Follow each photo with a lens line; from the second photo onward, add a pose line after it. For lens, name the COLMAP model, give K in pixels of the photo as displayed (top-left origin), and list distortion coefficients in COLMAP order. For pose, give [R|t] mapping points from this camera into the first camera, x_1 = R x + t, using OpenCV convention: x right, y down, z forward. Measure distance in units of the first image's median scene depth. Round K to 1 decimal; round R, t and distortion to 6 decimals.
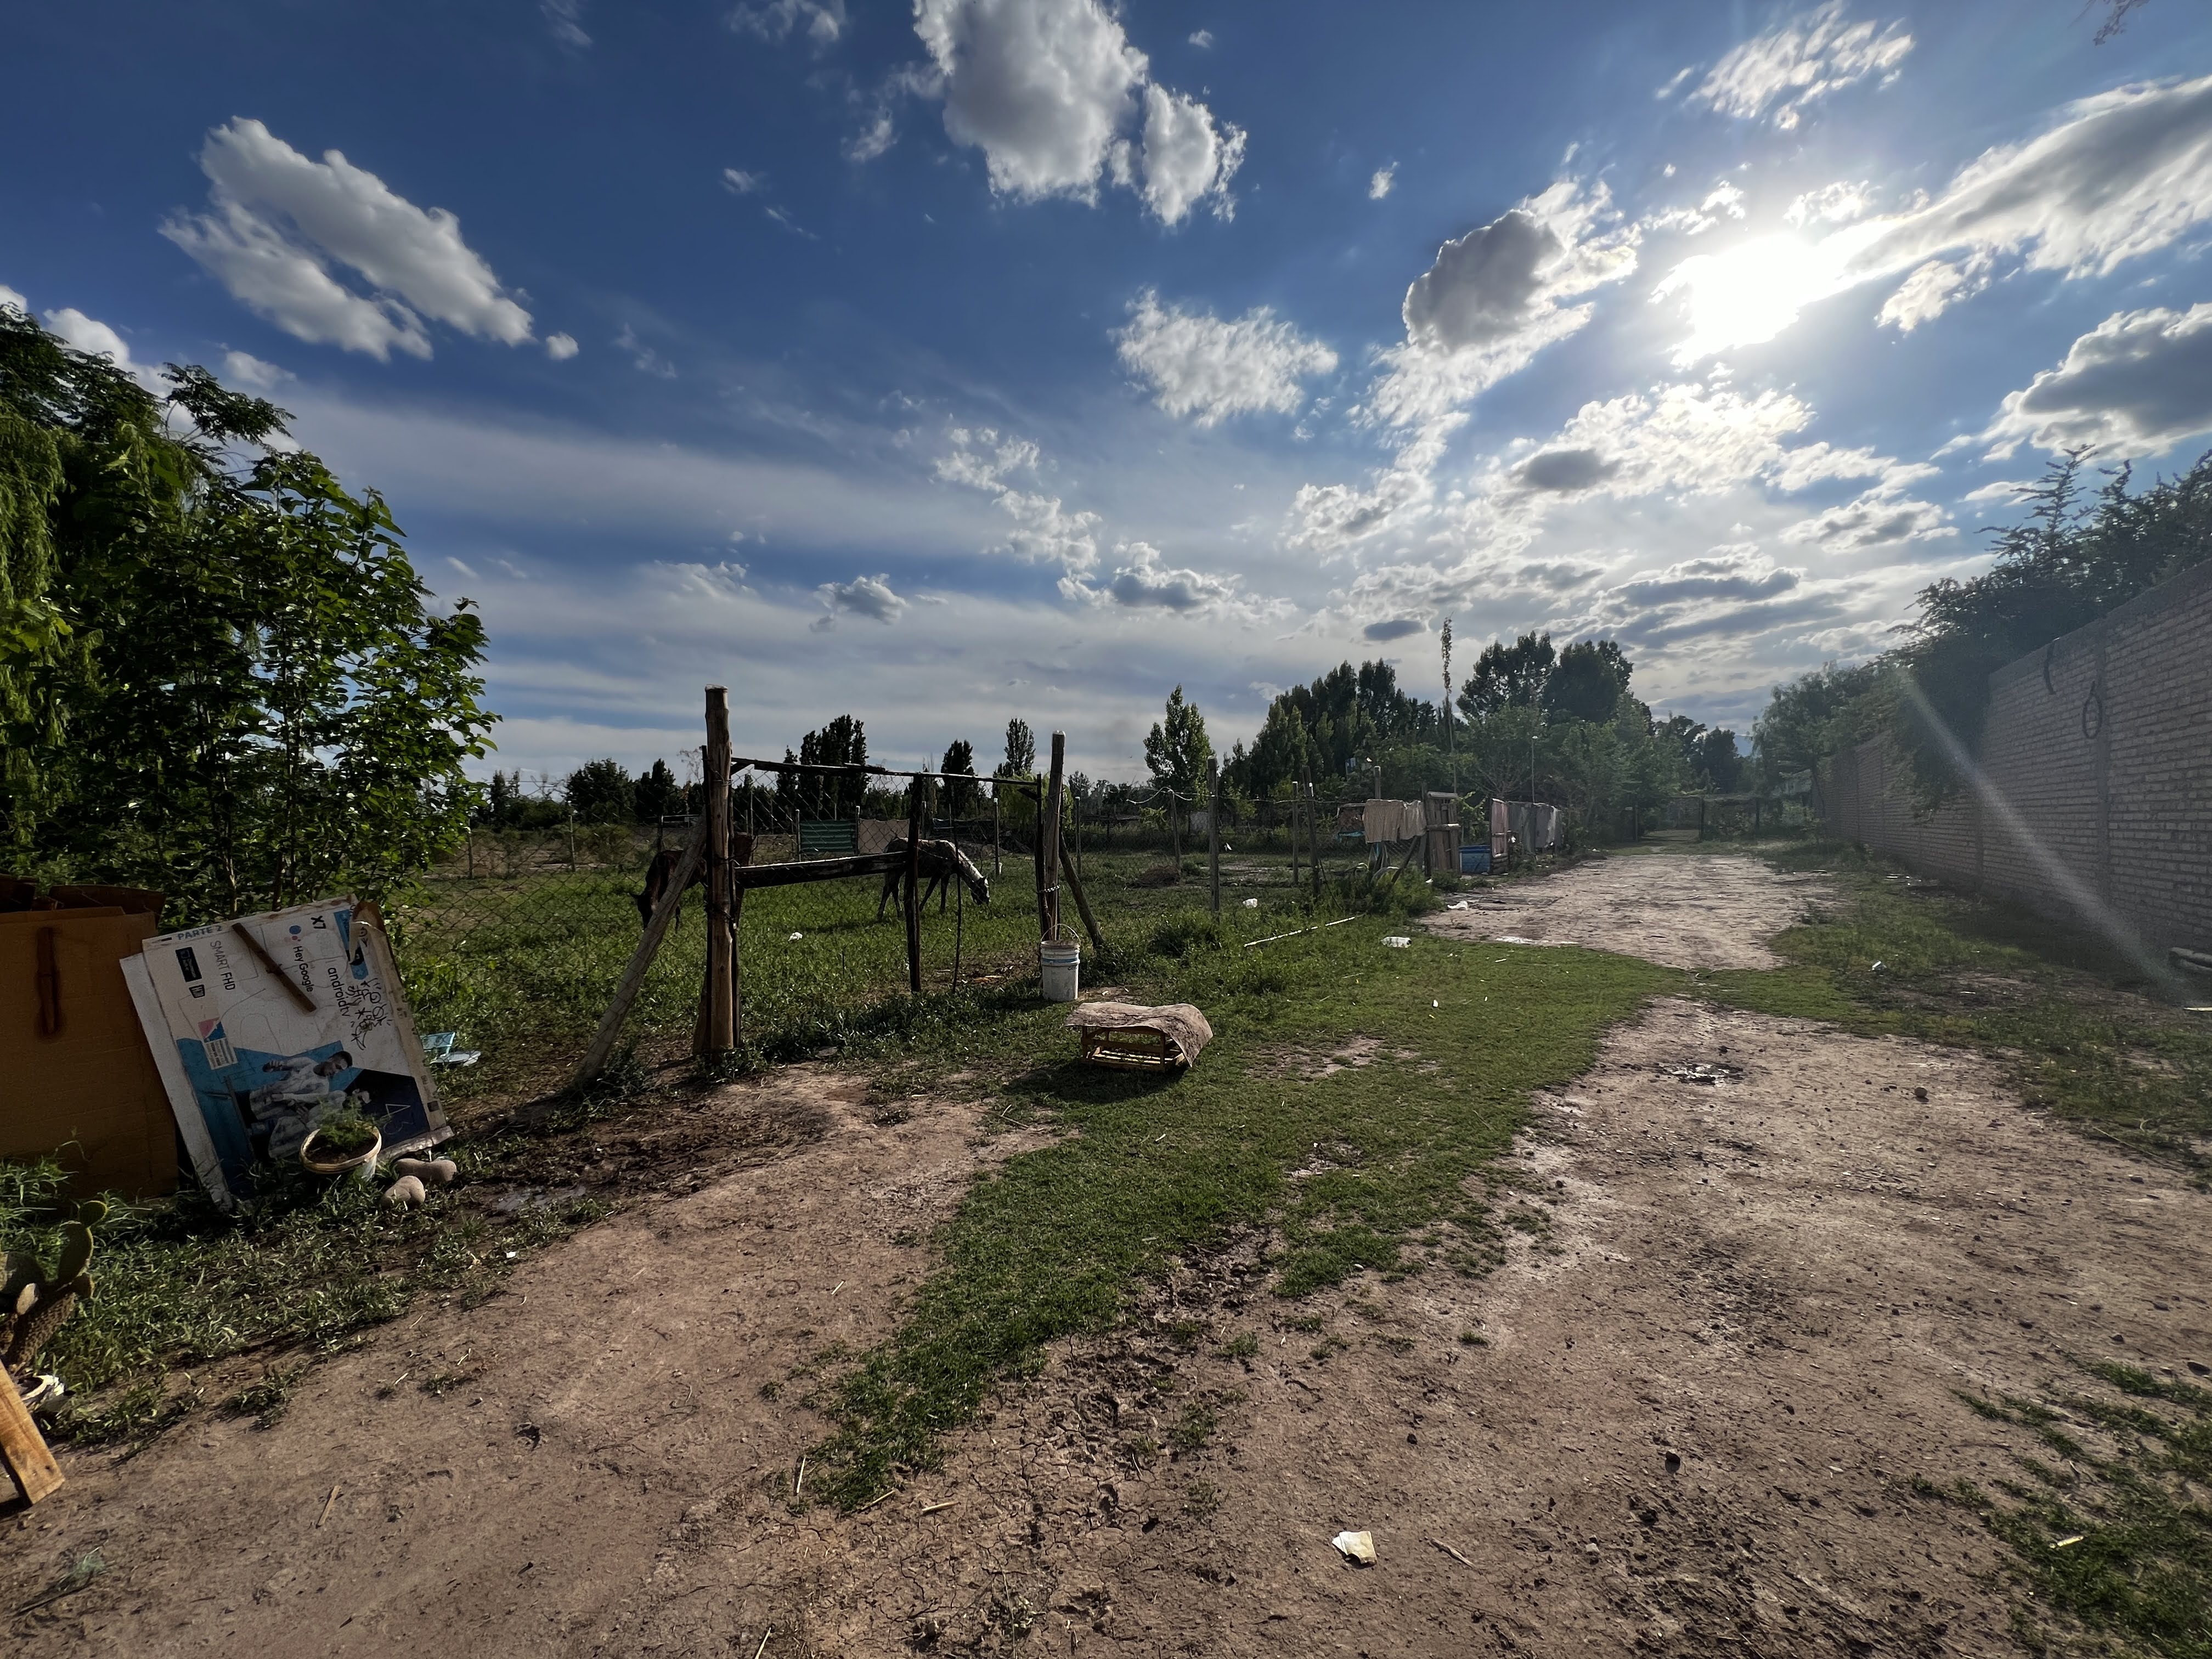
lens RADIAL K [[913.1, 0, 1133.4], [0, 913.1, 808.8], [0, 0, 1]] dist [0.002825, -0.000742]
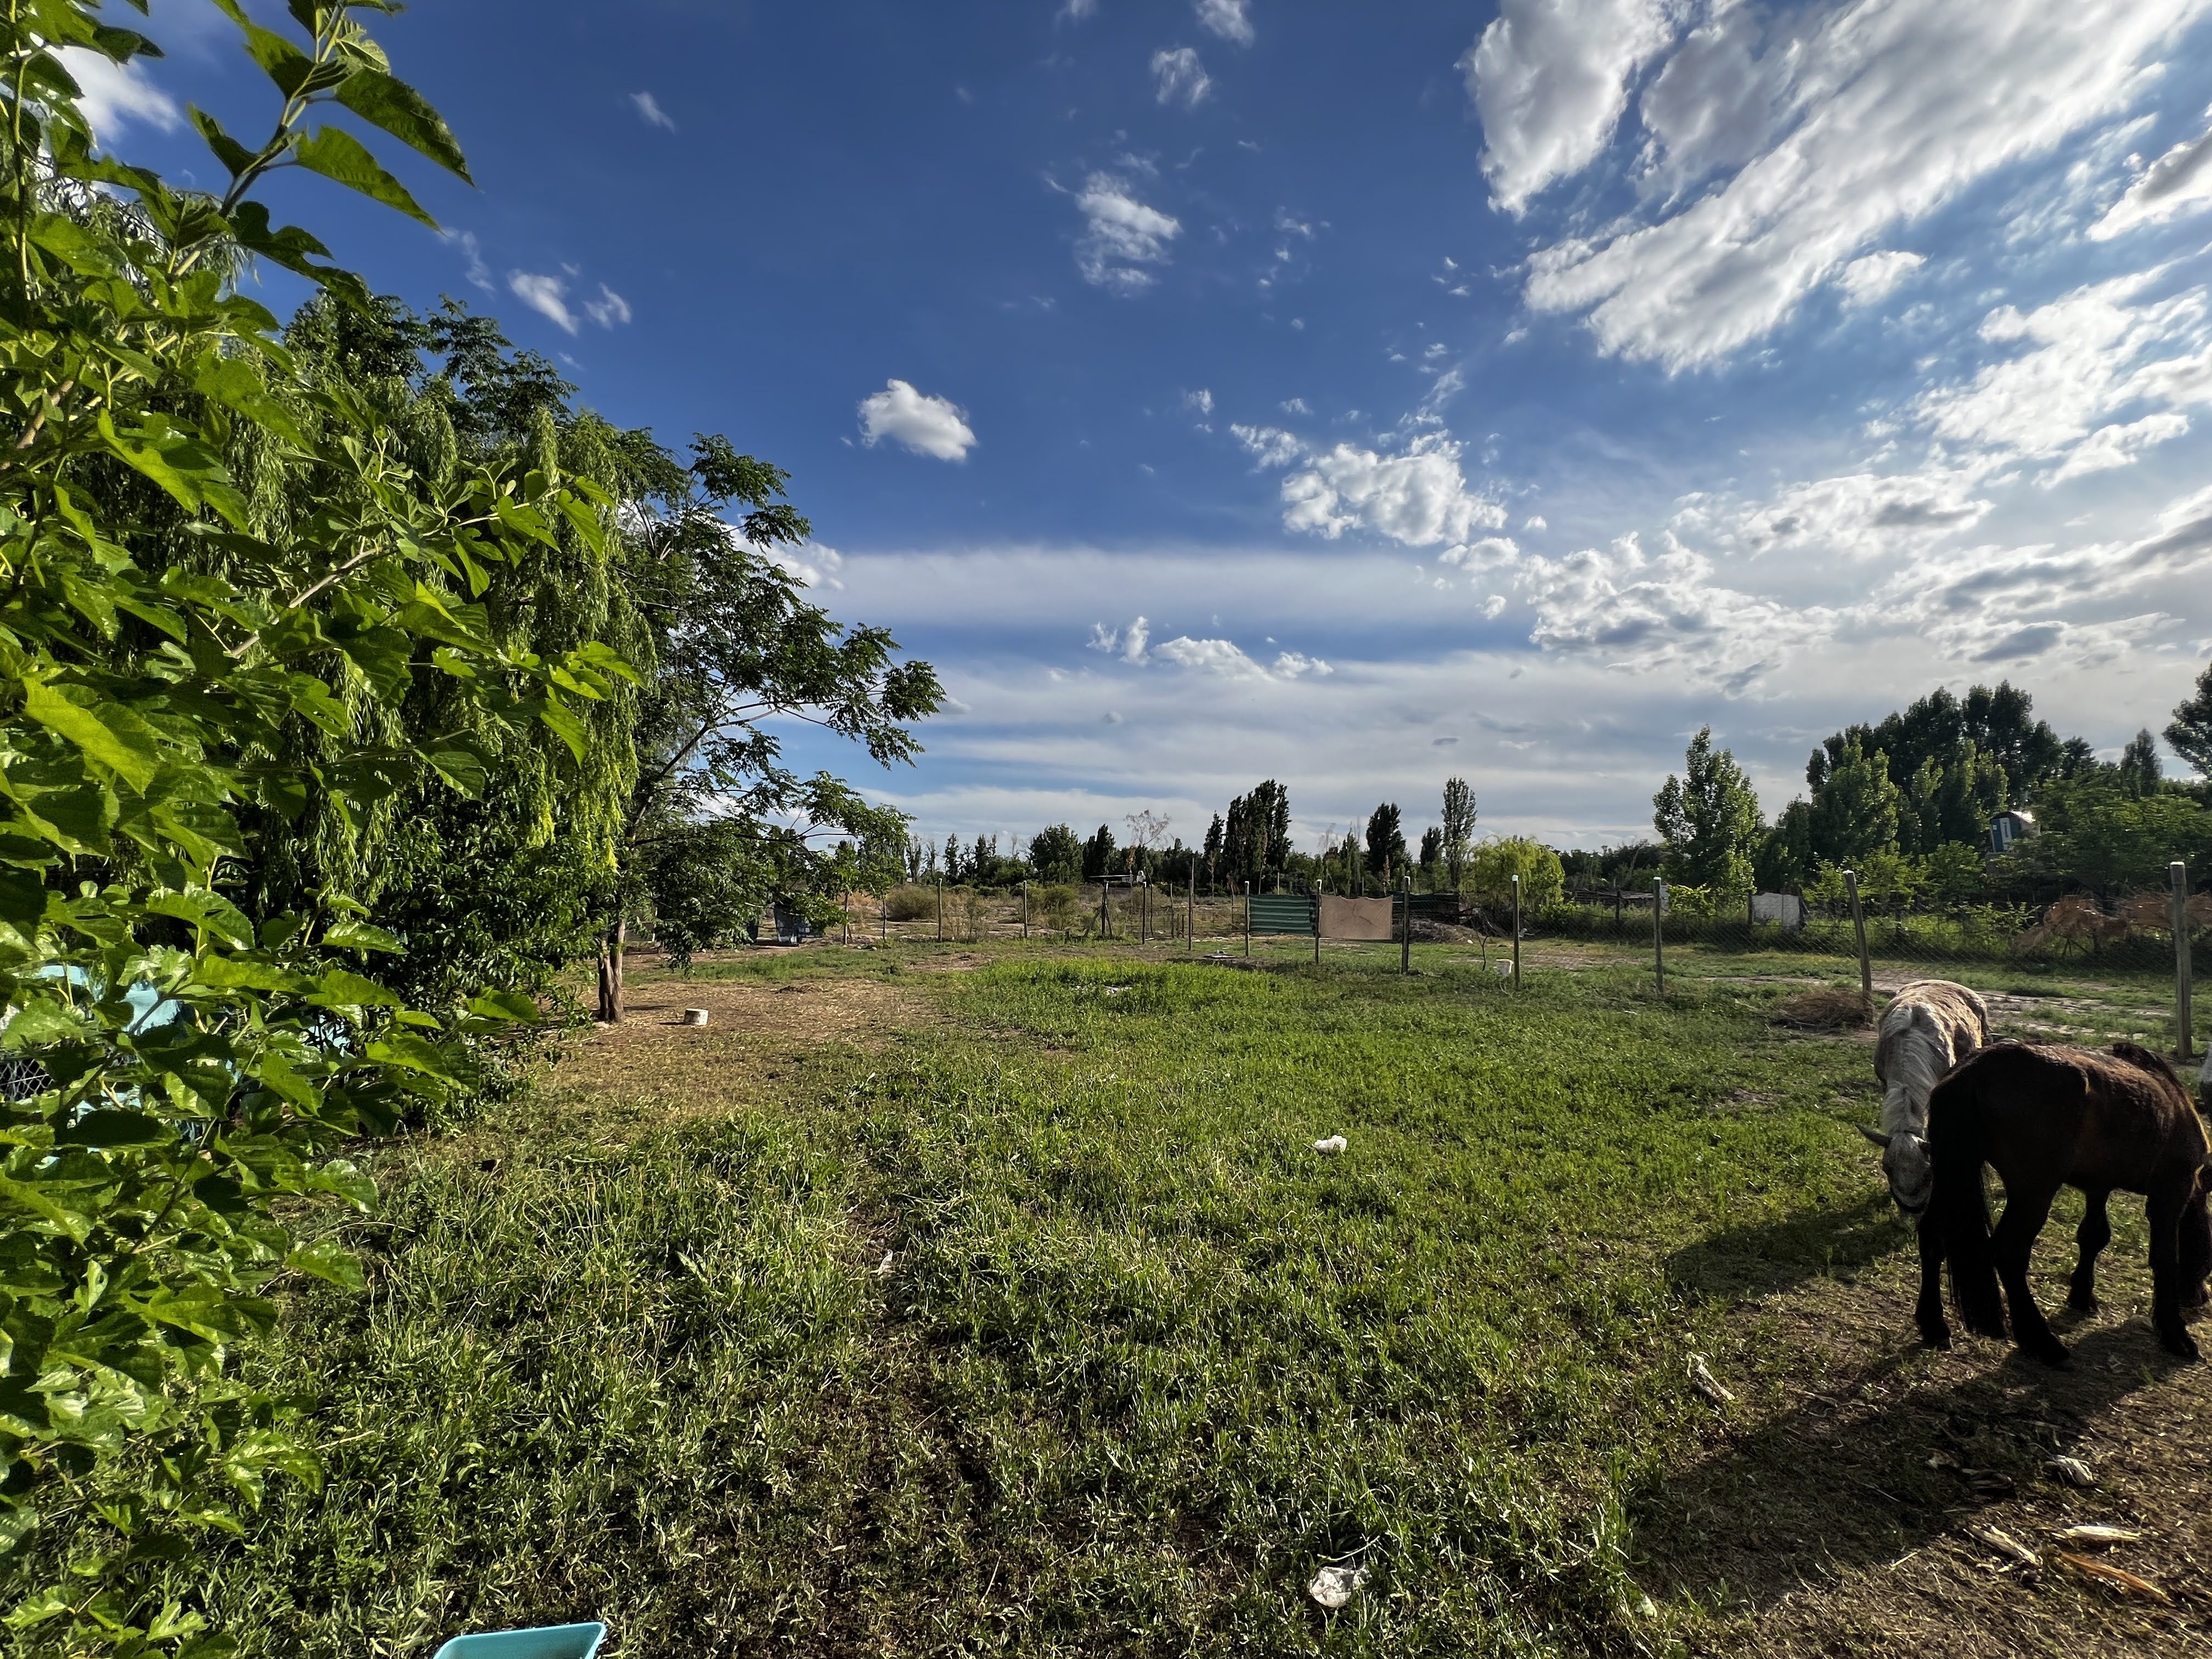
lens RADIAL K [[913.1, 0, 1111.9], [0, 913.1, 823.4], [0, 0, 1]] dist [0.002825, -0.000742]
pose [[0.894953, -0.003715, -0.446144, -0.056598], [-0.020397, 0.998579, -0.049231, -0.003697], [0.445693, 0.053160, 0.893606, 0.071066]]
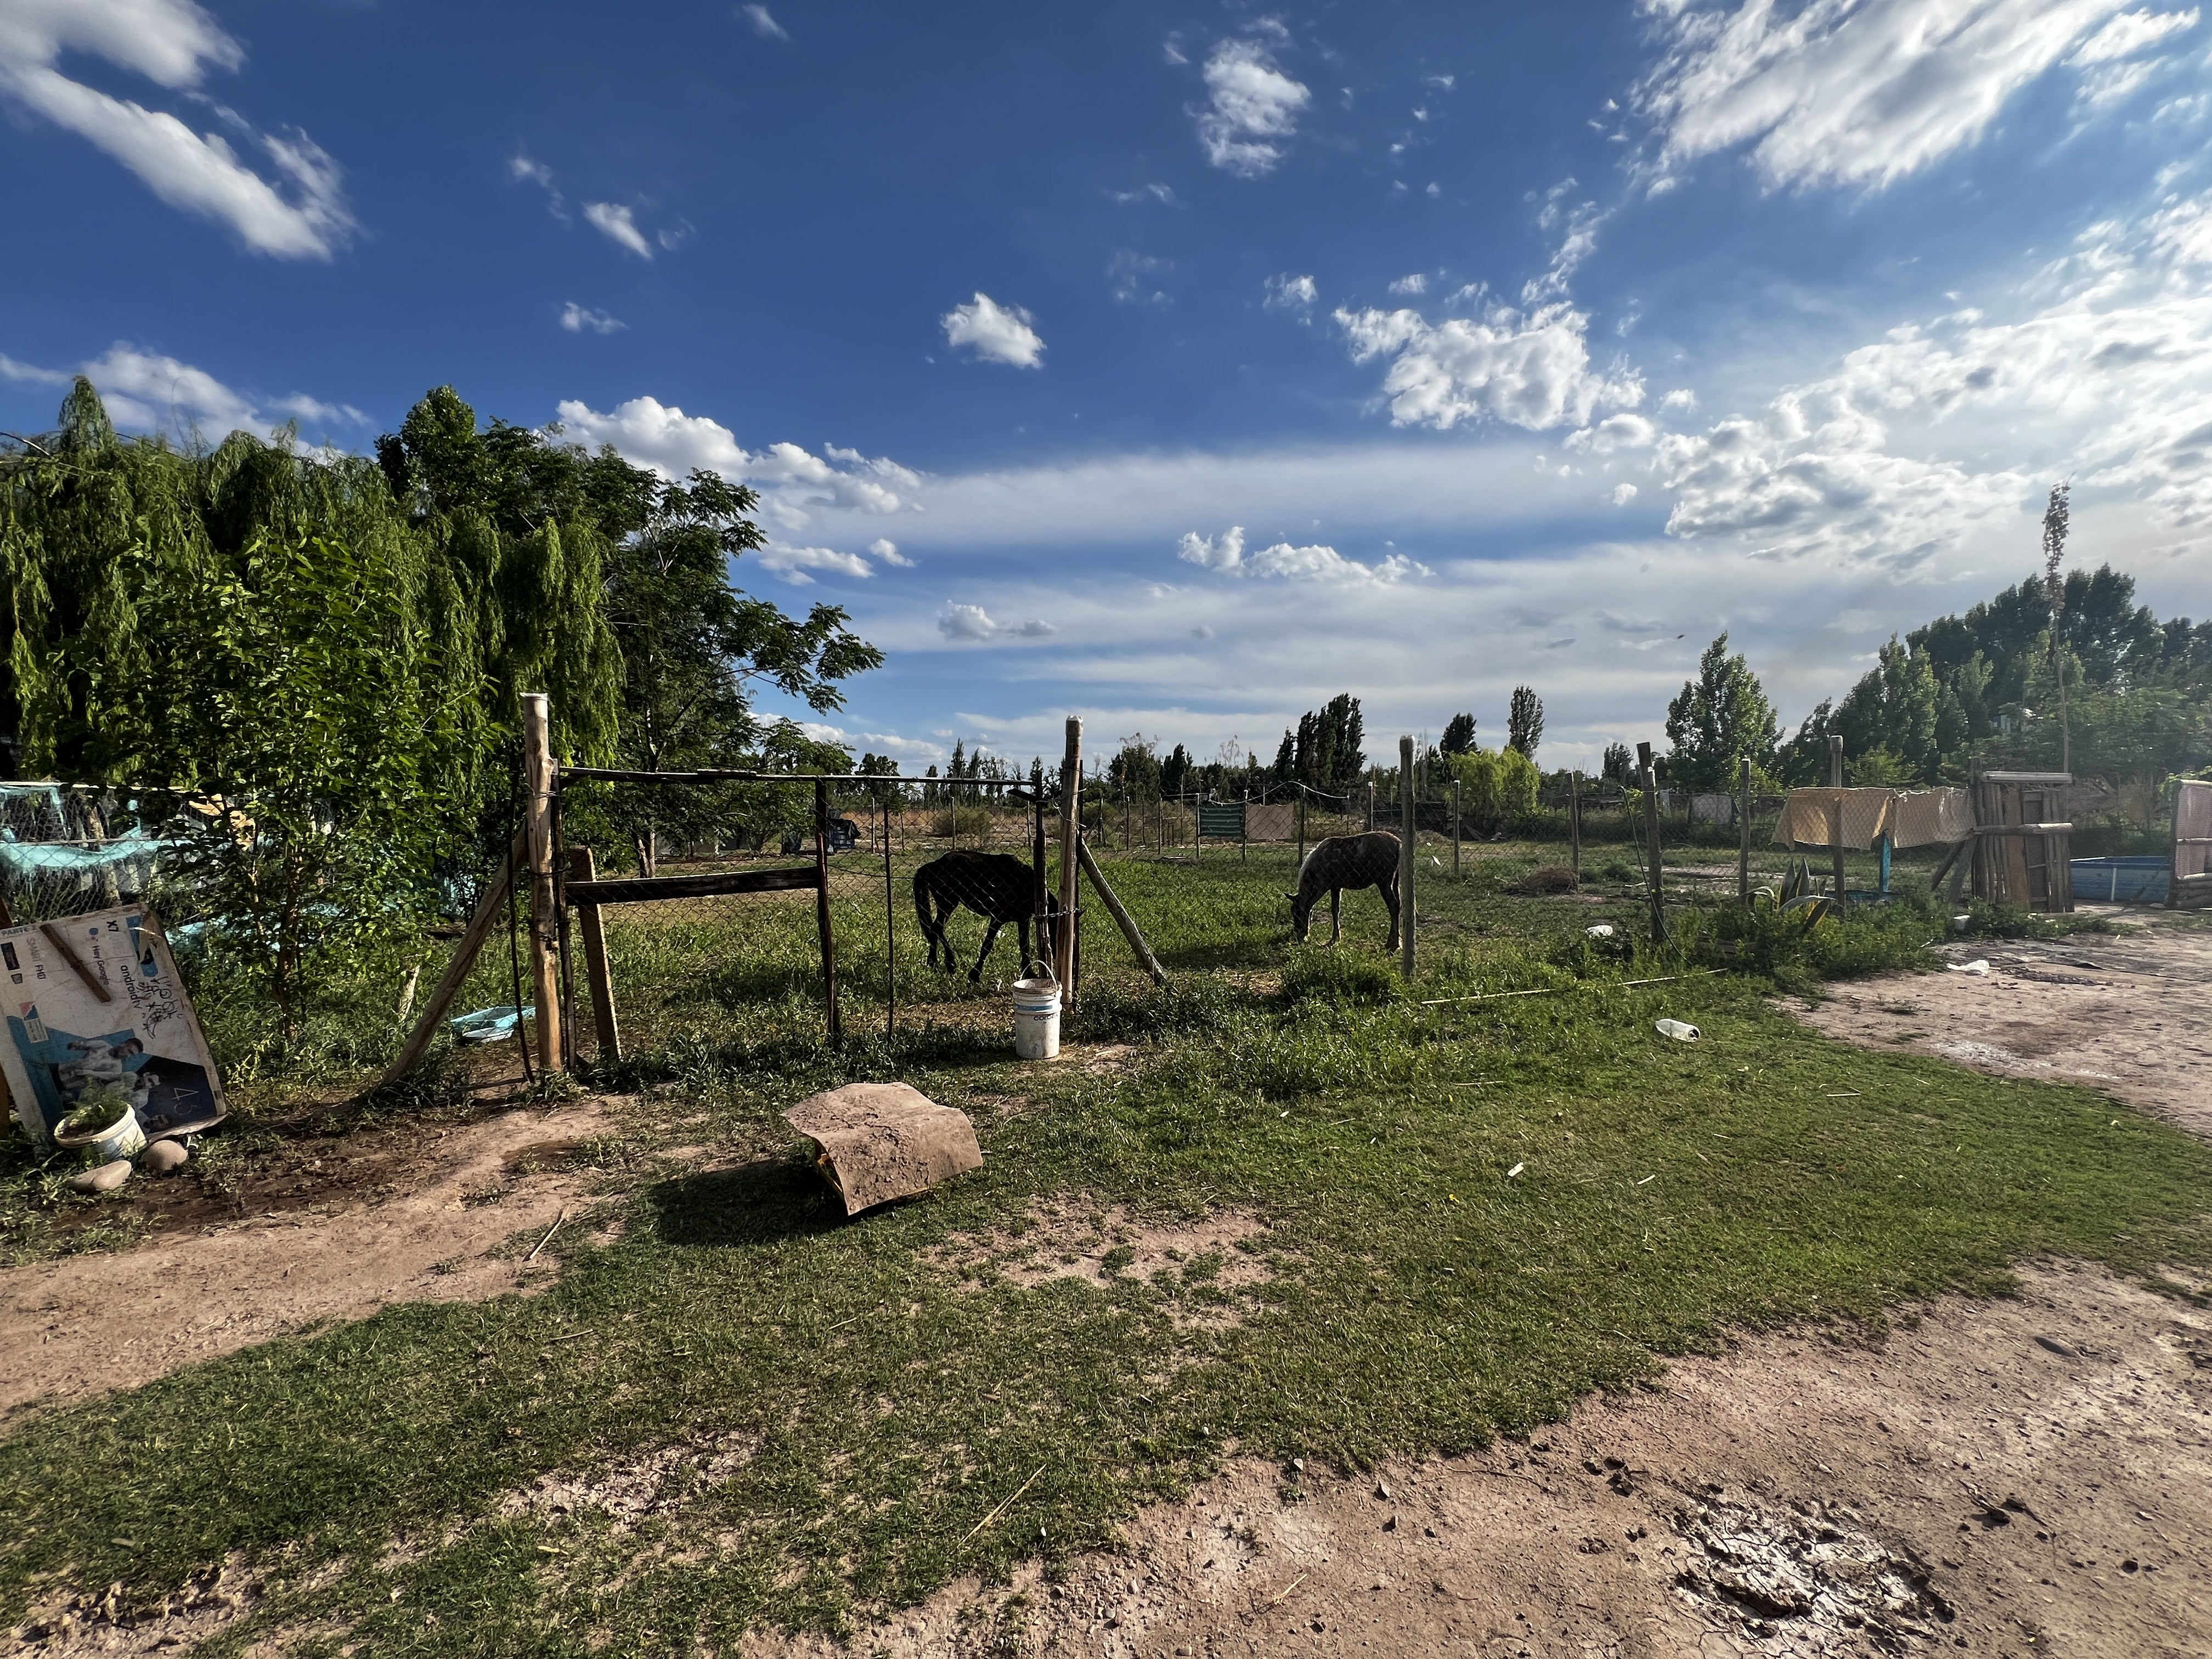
lens RADIAL K [[913.1, 0, 1104.3], [0, 913.1, 822.1], [0, 0, 1]] dist [0.002825, -0.000742]
pose [[0.836533, 0.019719, -0.547562, 0.041991], [0.001710, 0.999253, 0.038597, -0.002636], [0.547915, -0.033224, 0.835874, 0.038450]]
